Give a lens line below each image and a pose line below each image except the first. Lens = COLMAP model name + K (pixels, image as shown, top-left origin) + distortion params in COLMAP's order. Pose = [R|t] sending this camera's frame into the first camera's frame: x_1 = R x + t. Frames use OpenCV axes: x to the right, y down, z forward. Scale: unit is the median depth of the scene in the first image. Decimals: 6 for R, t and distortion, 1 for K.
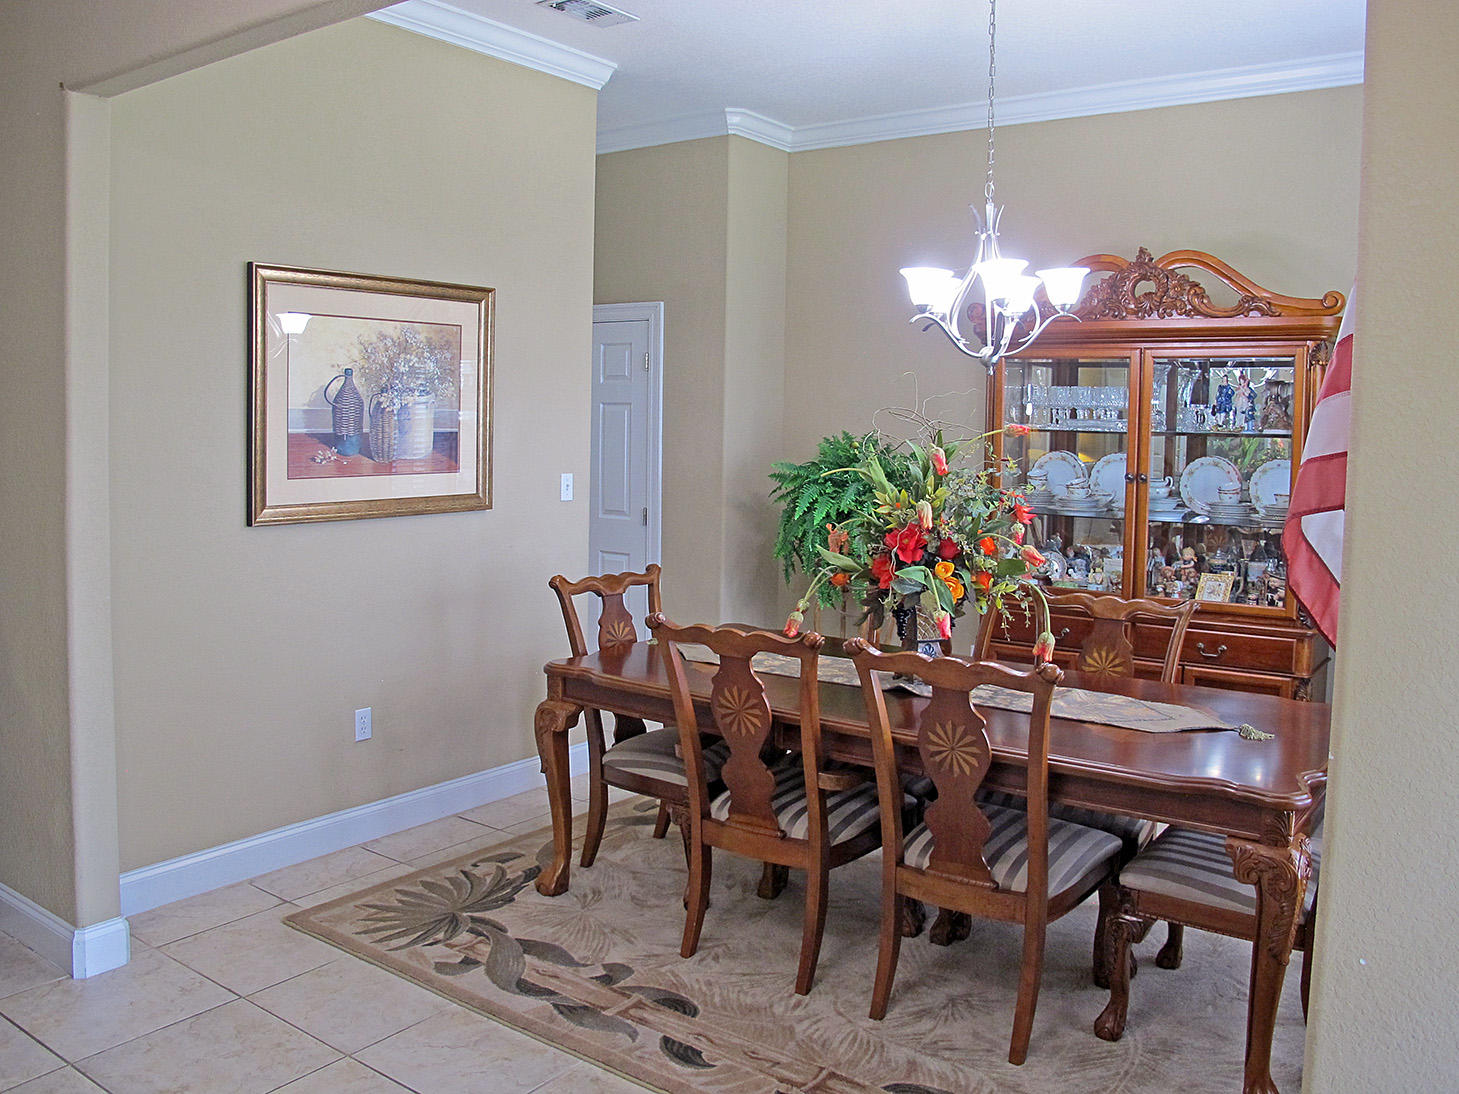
lens RADIAL K [[1224.8, 0, 722.9], [0, 1224.8, 497.6], [0, 0, 1]] dist [-0.147375, 0.109789]
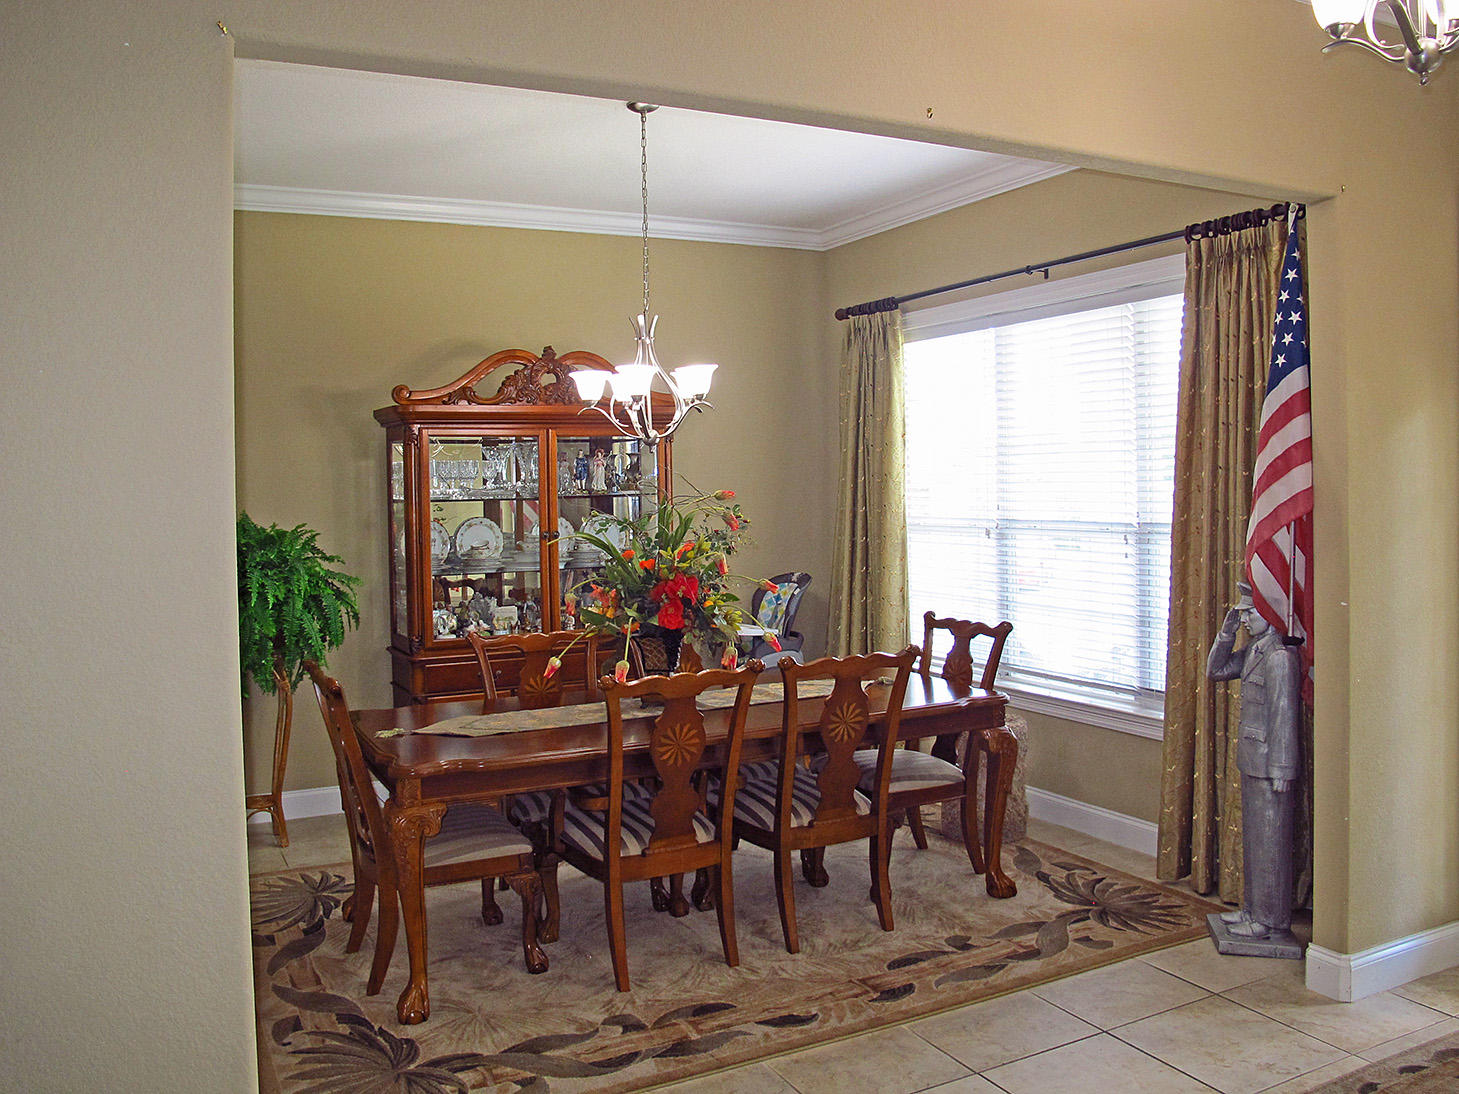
lens RADIAL K [[1224.8, 0, 722.9], [0, 1224.8, 497.6], [0, 0, 1]] dist [-0.147375, 0.109789]
pose [[0.441645, -0.033193, 0.896576, -0.979379], [0.084983, 0.996370, -0.004974, -0.047599], [-0.893156, 0.078390, 0.442863, 0.429663]]
